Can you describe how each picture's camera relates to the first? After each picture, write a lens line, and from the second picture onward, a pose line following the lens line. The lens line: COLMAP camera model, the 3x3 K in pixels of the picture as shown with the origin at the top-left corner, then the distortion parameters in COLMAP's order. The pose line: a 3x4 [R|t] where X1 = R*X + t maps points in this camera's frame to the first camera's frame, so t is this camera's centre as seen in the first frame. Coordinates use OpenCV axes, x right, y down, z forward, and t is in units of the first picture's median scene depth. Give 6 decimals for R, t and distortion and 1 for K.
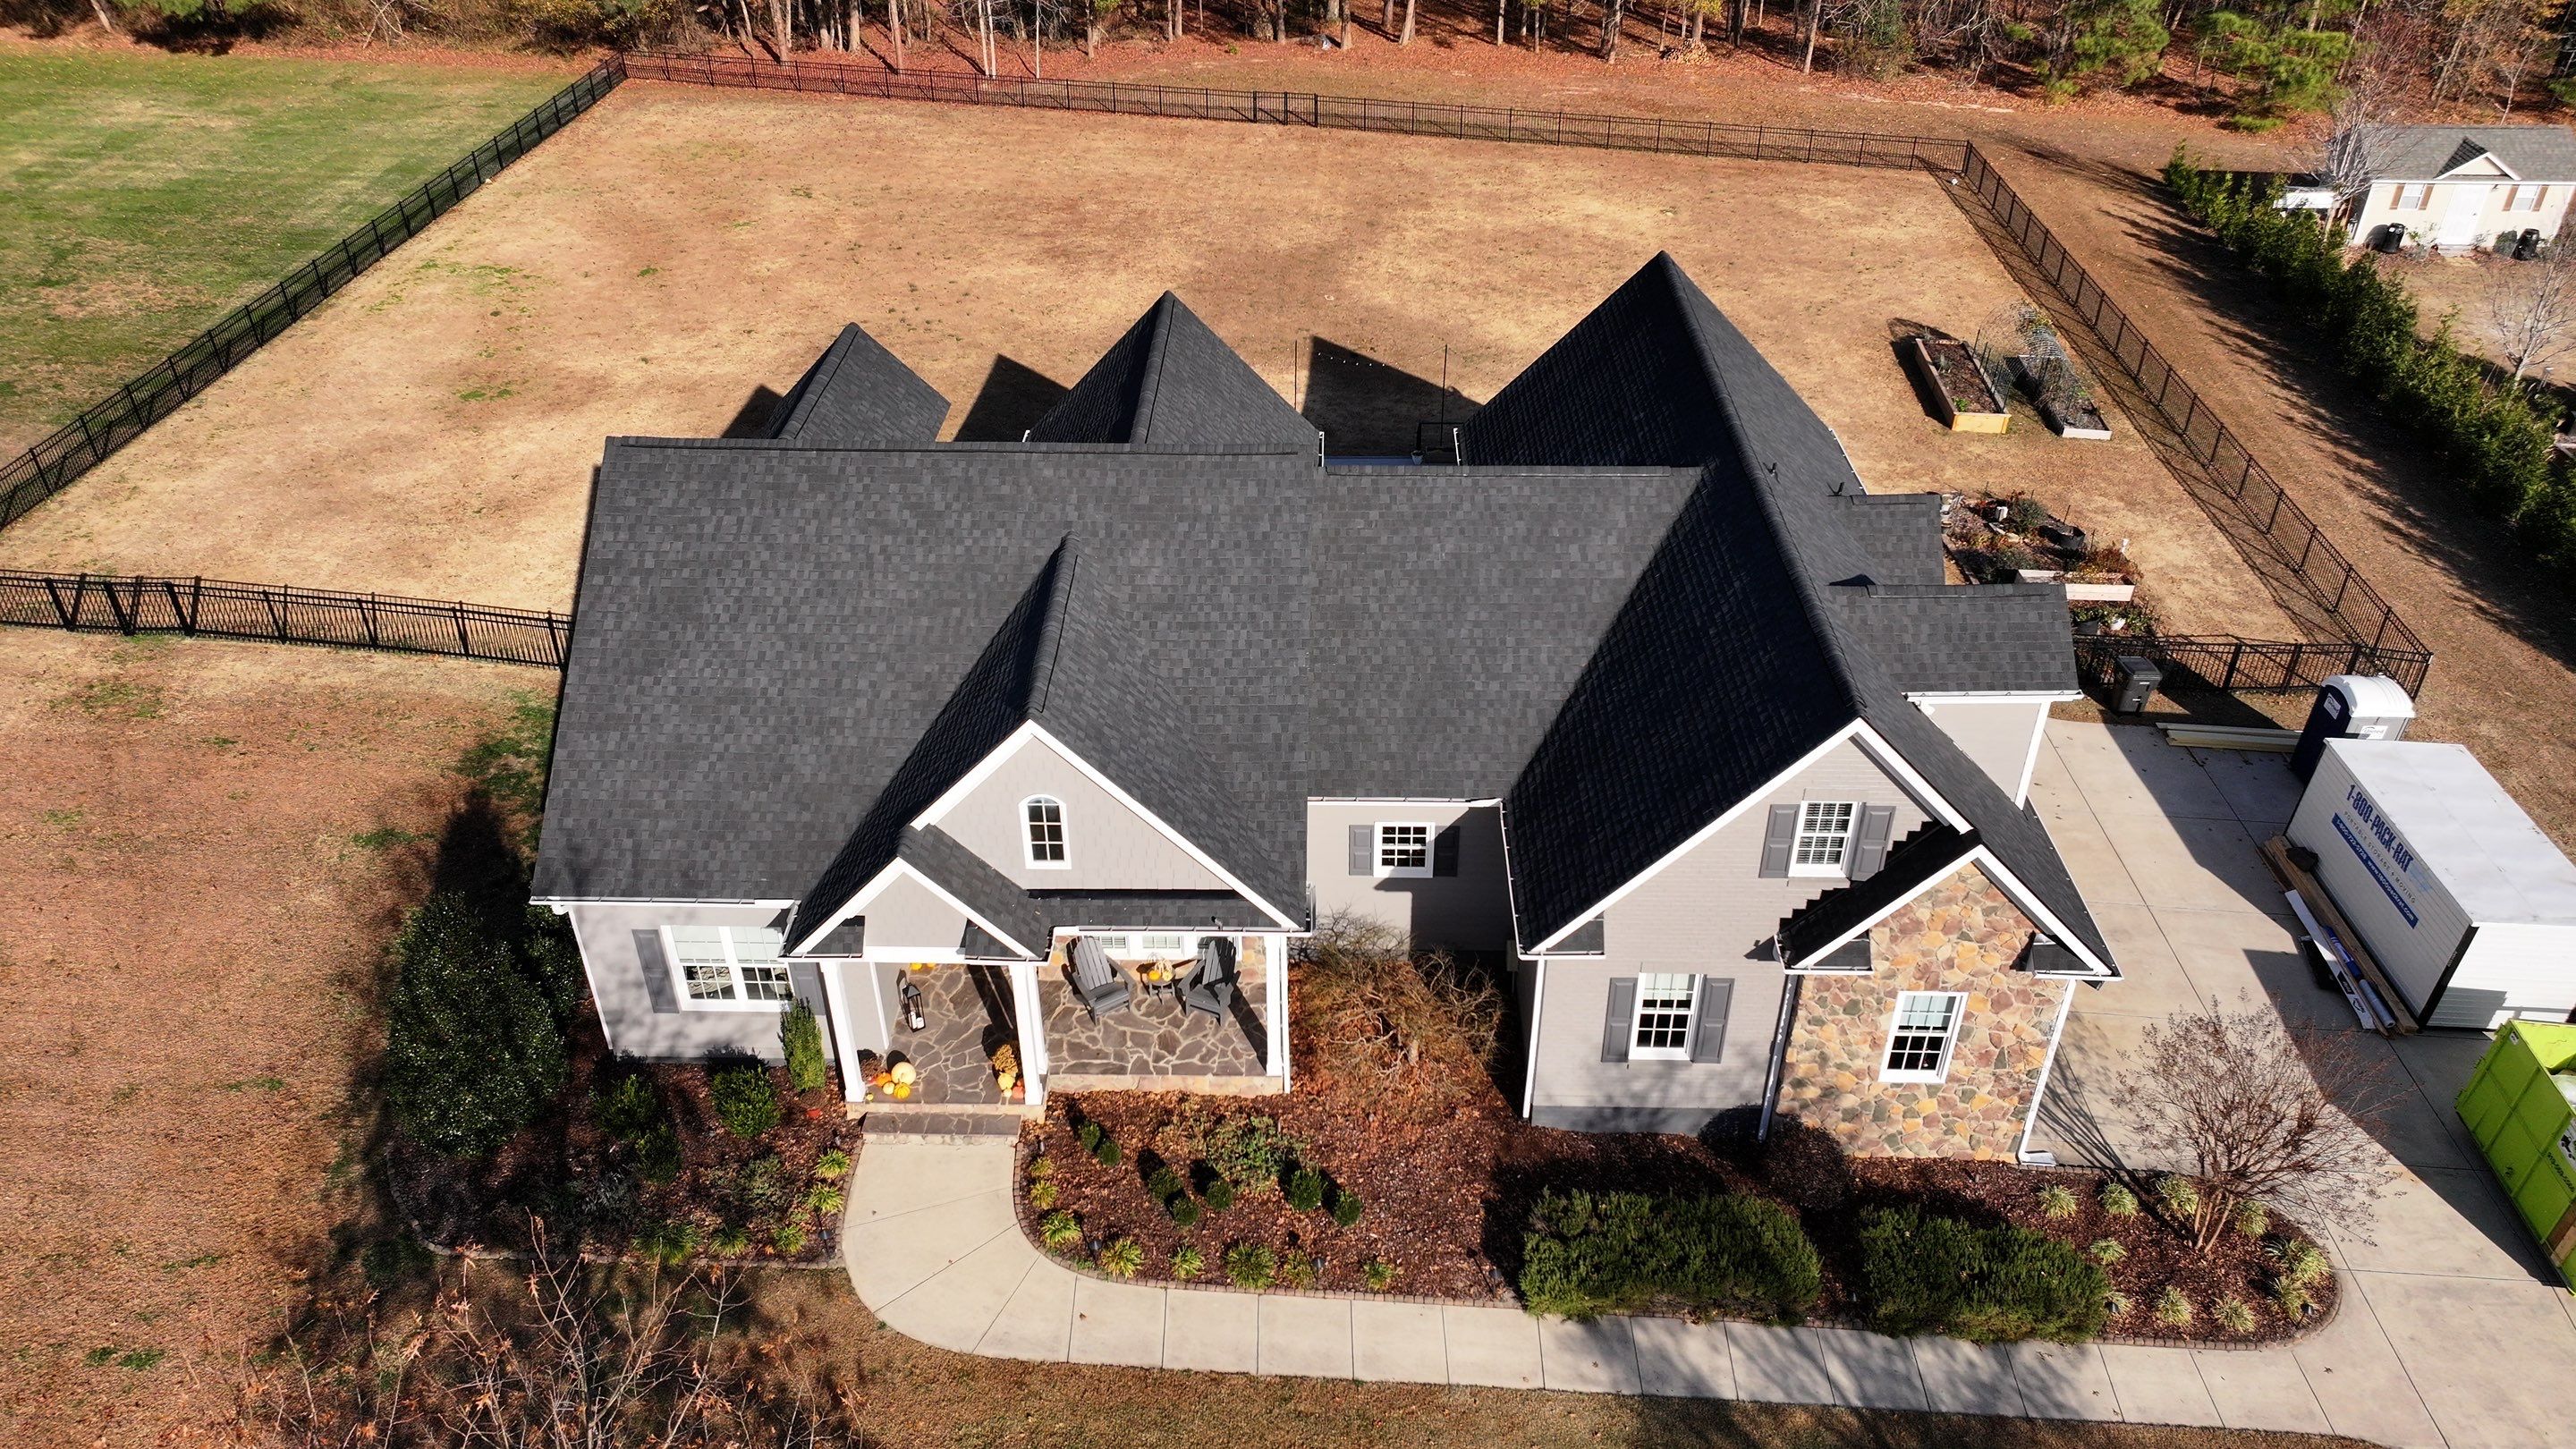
lens RADIAL K [[1810.9, 0, 1296.6], [0, 1810.9, 715.9], [0, 0, 1]] dist [-0.002113, 0.027404]
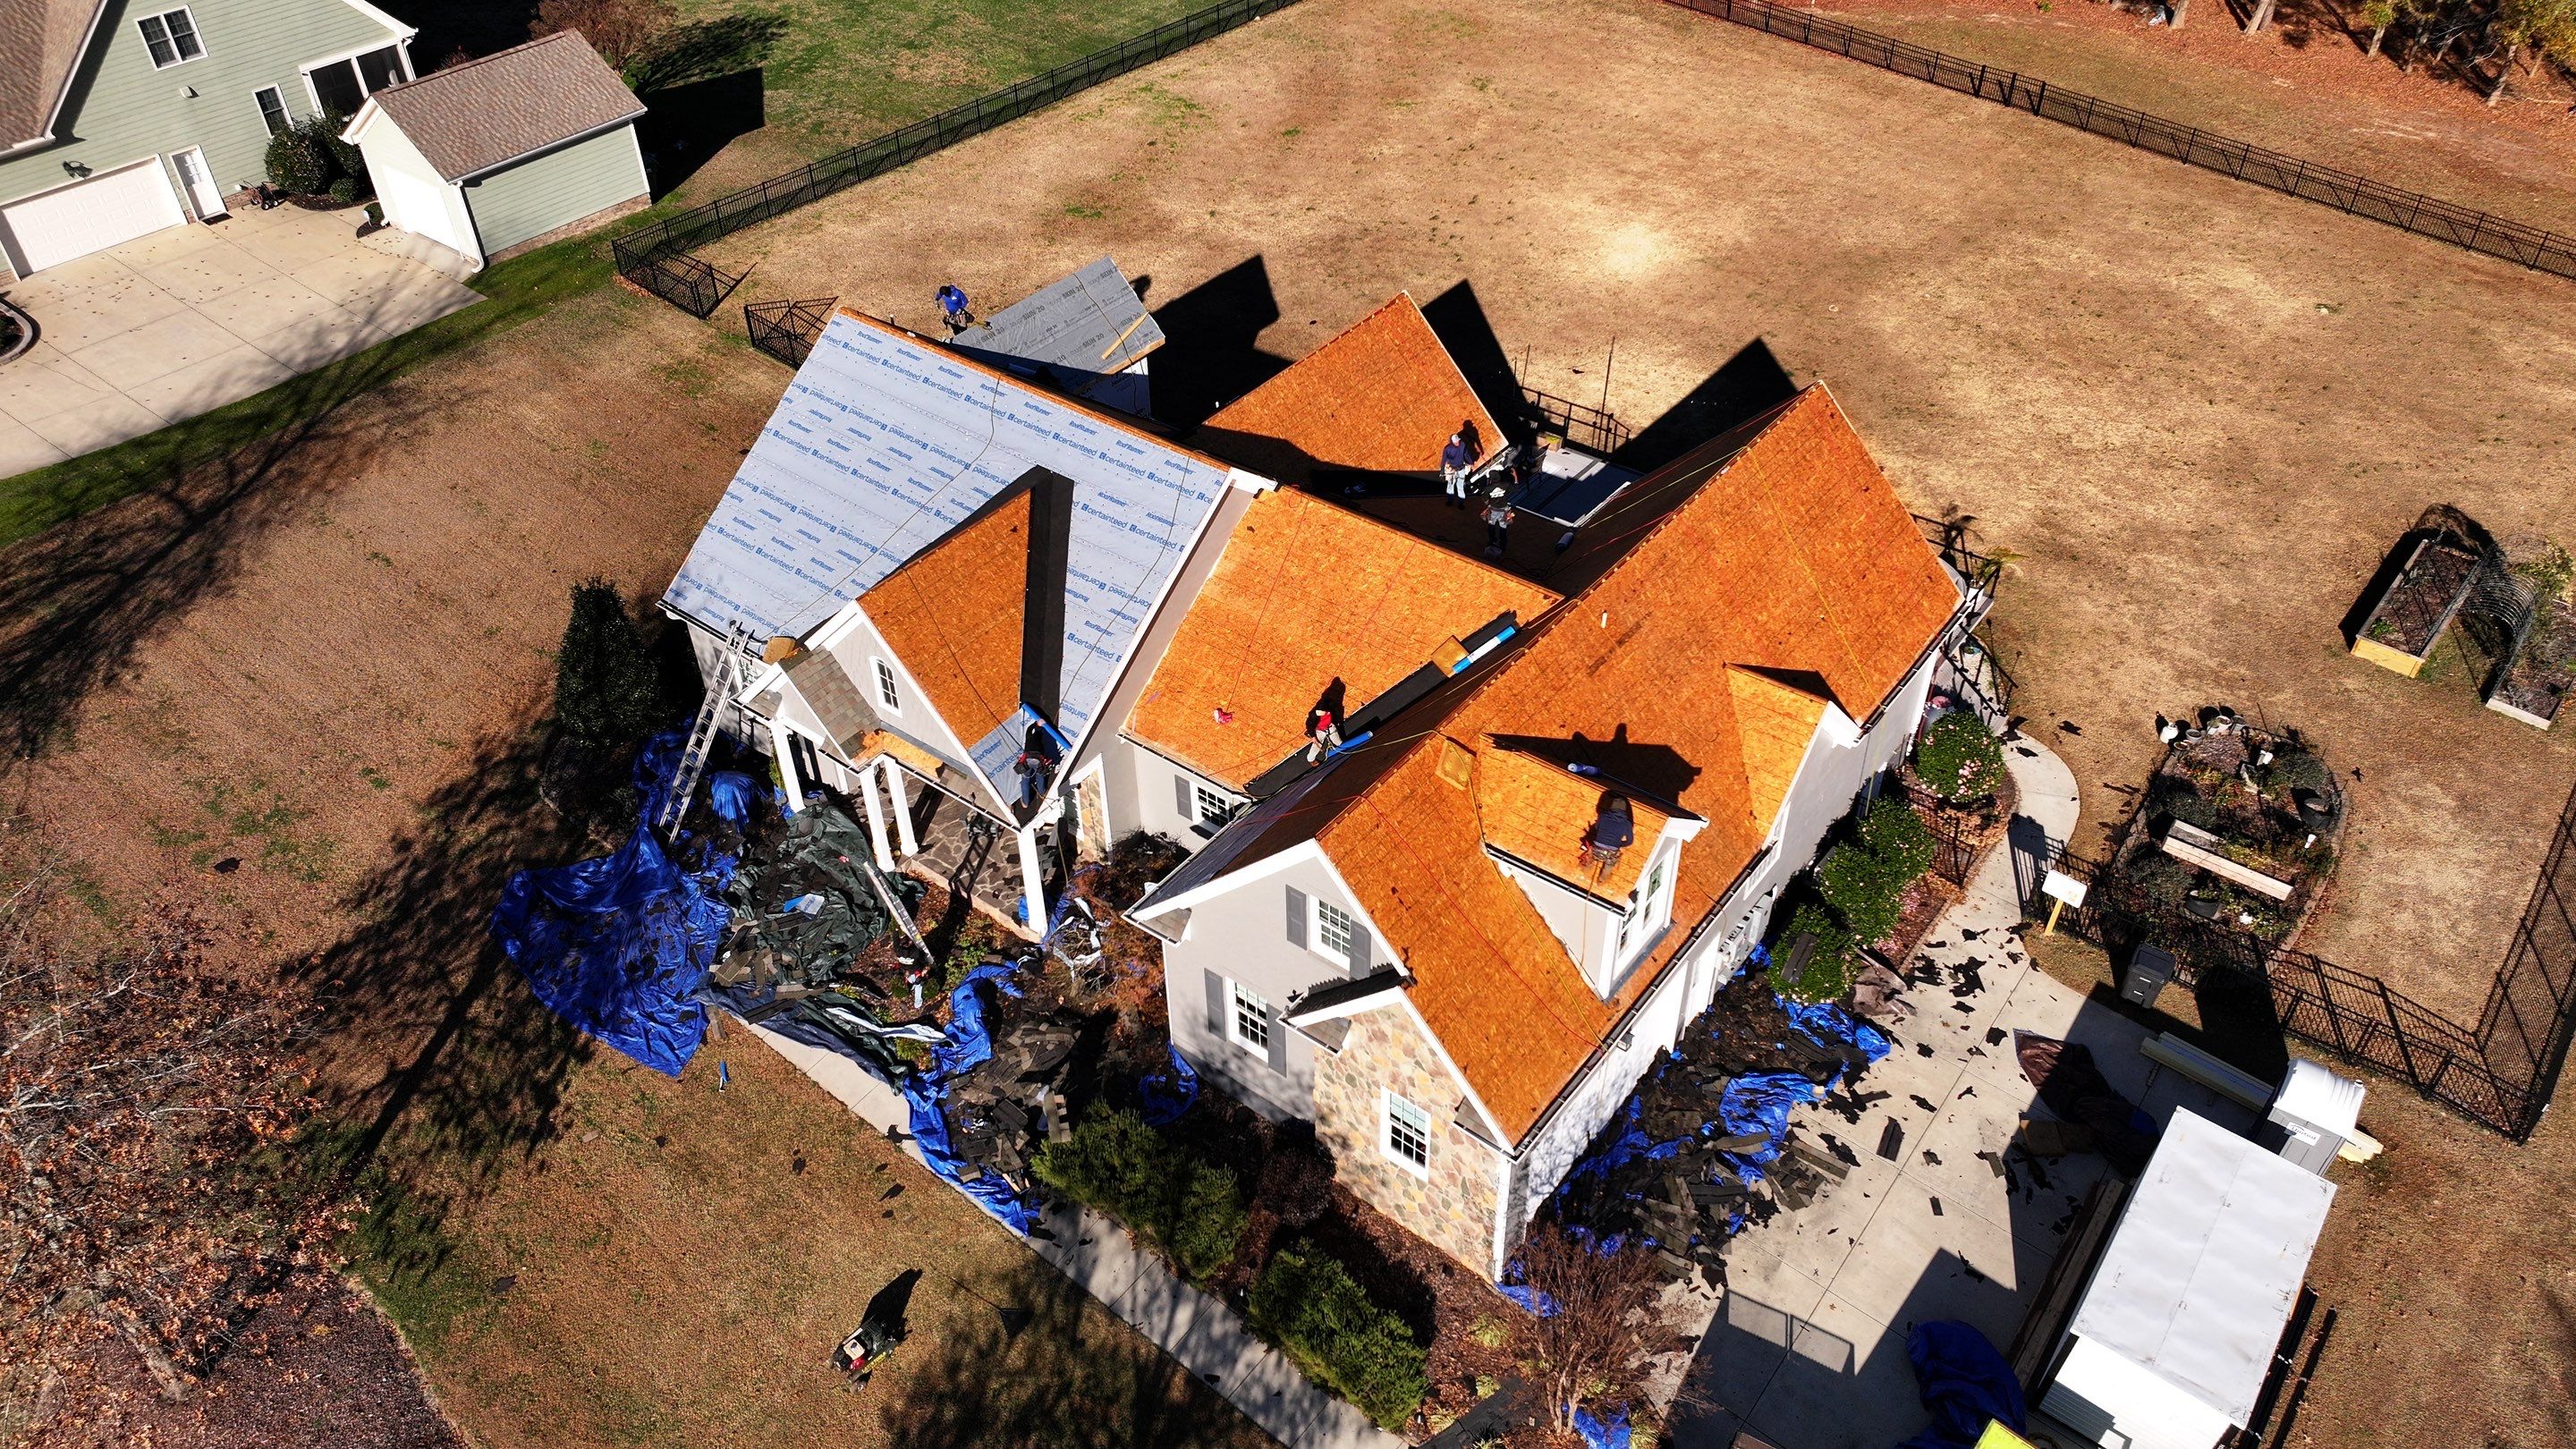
lens RADIAL K [[1810.9, 0, 1298.2], [0, 1810.9, 712.4], [0, 0, 1]] dist [-0.002113, 0.027404]
pose [[0.805823, 0.367873, -0.464025, 0.653840], [-0.318066, 0.929875, 0.184841, -0.232529], [0.499483, -0.001359, 0.866323, -0.014289]]
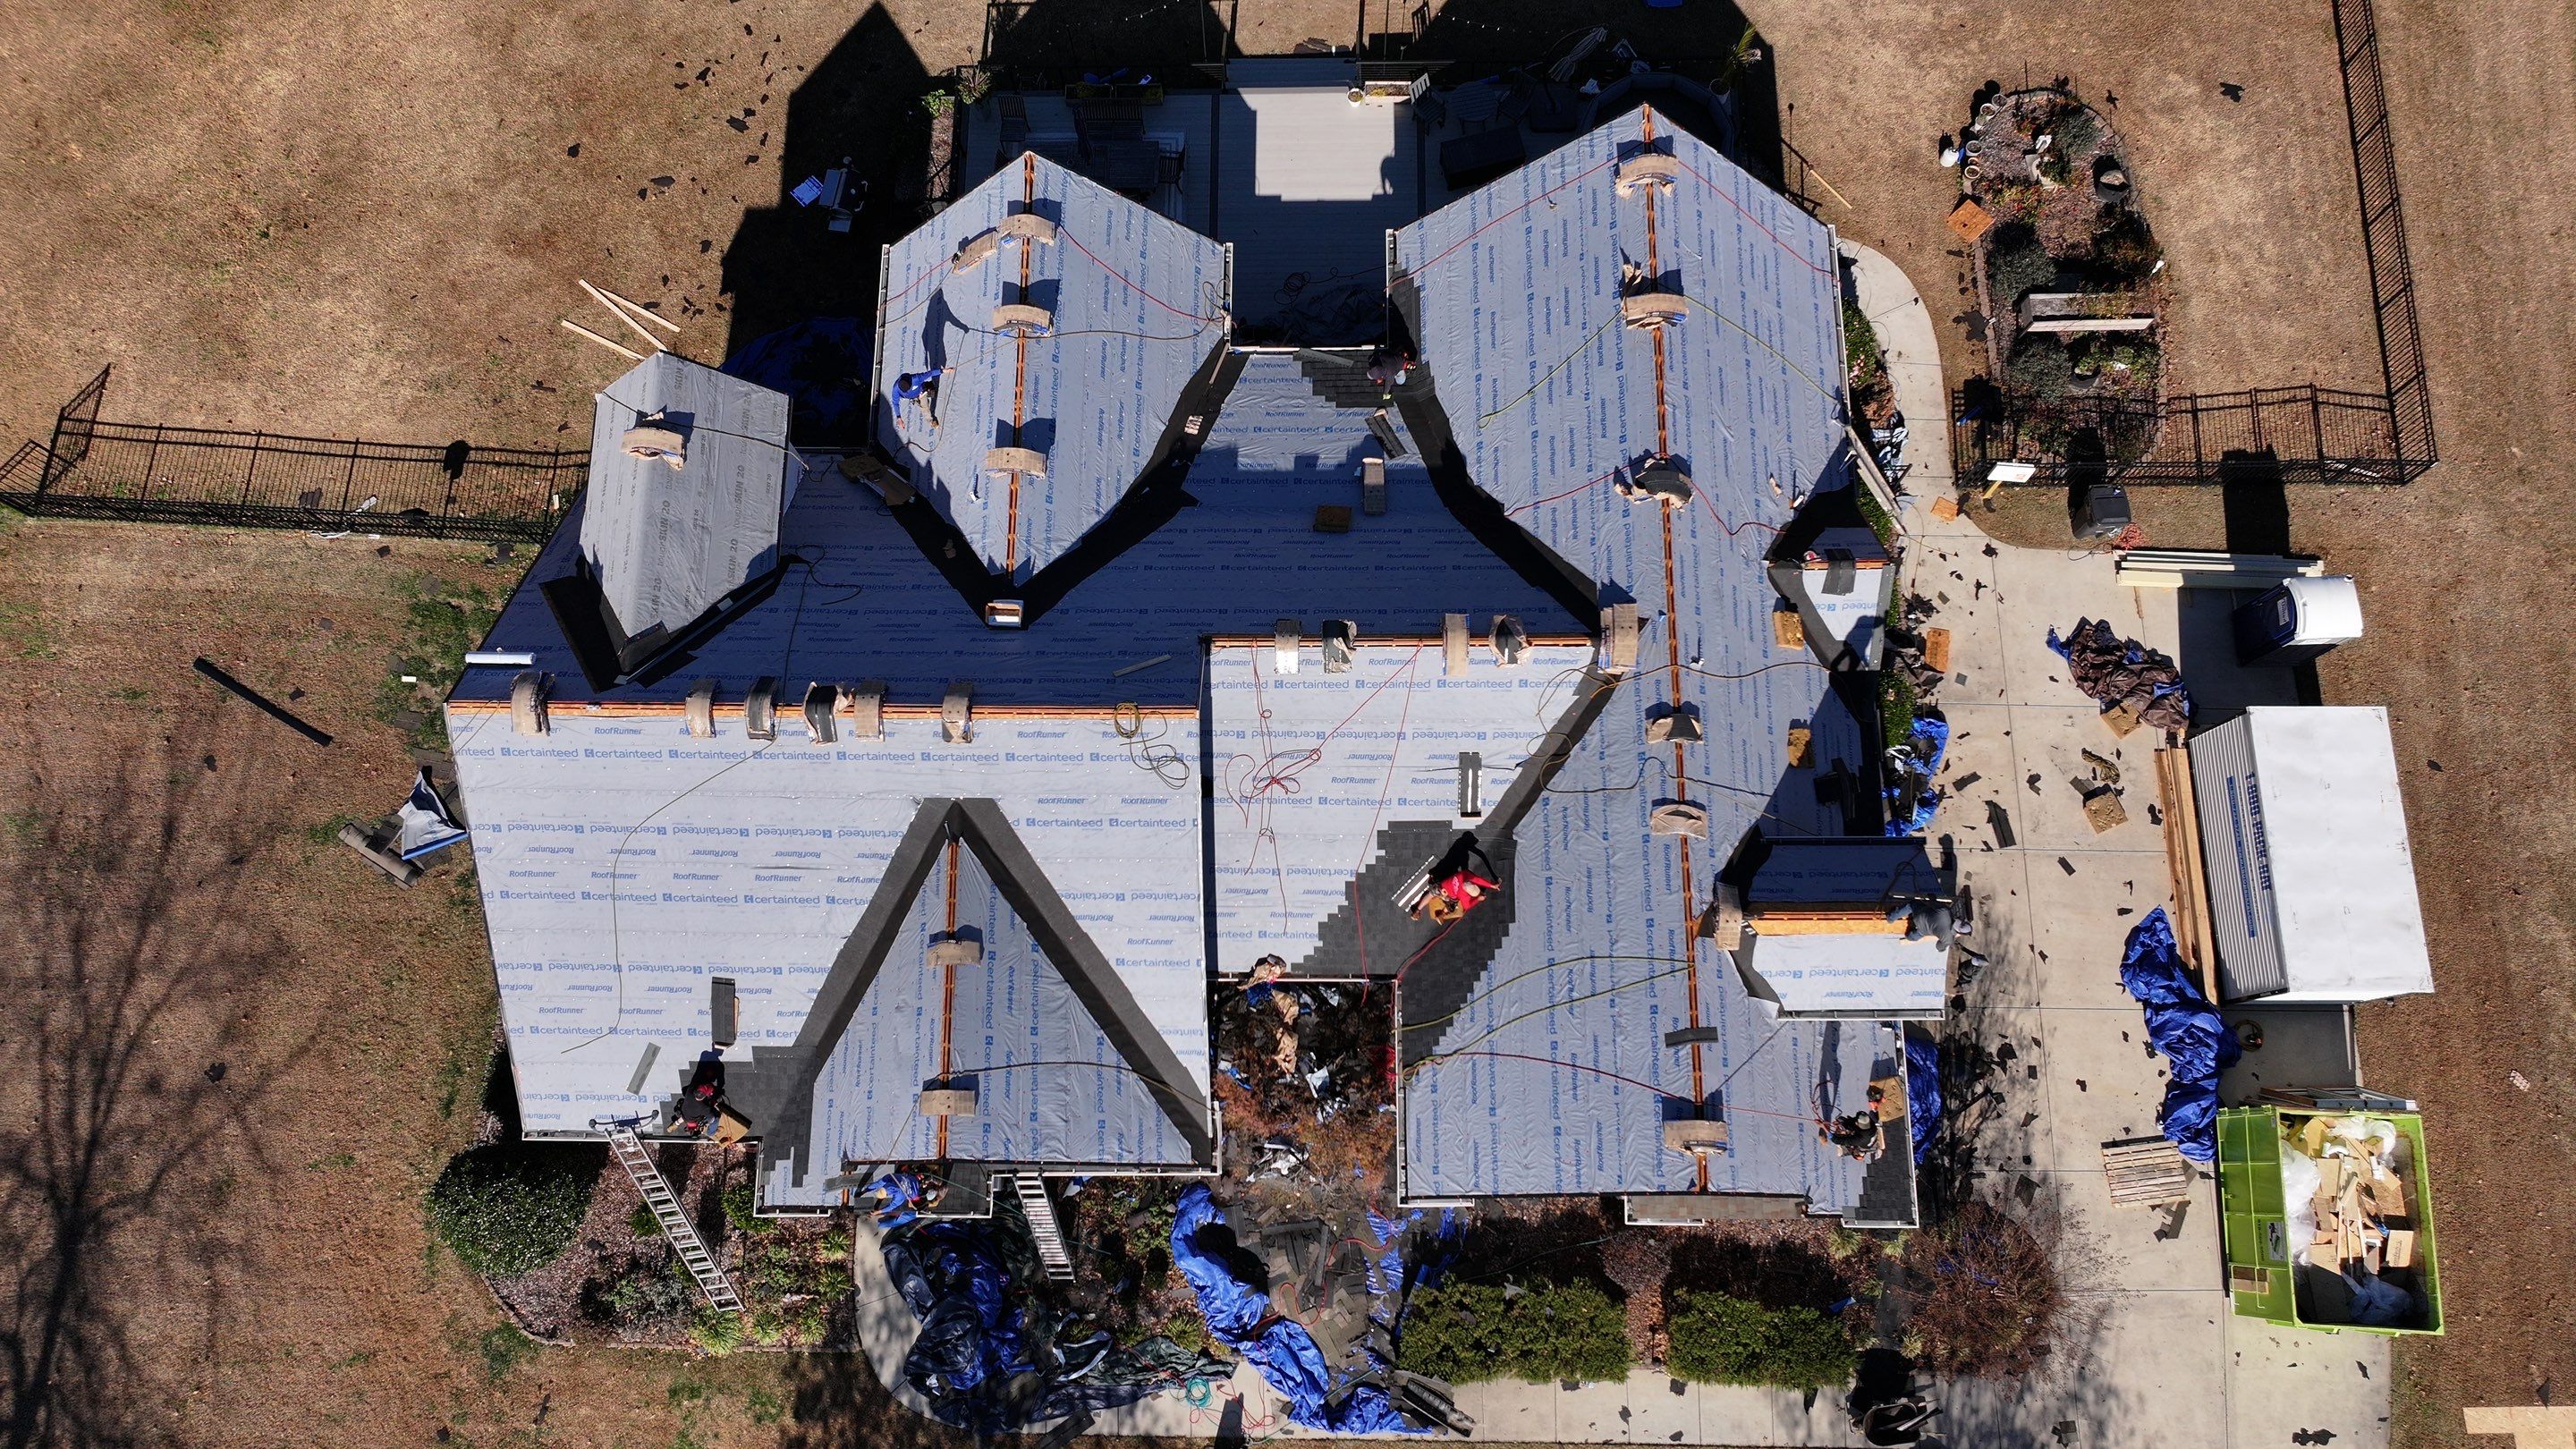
lens RADIAL K [[1810.9, 0, 1293.2], [0, 1810.9, 711.3], [0, 0, 1]] dist [-0.002113, 0.027404]
pose [[0.999638, -0.023071, -0.013810, 0.069242], [0.026498, 0.758053, 0.651654, -0.749329], [-0.004566, -0.651785, 0.758390, 0.292175]]
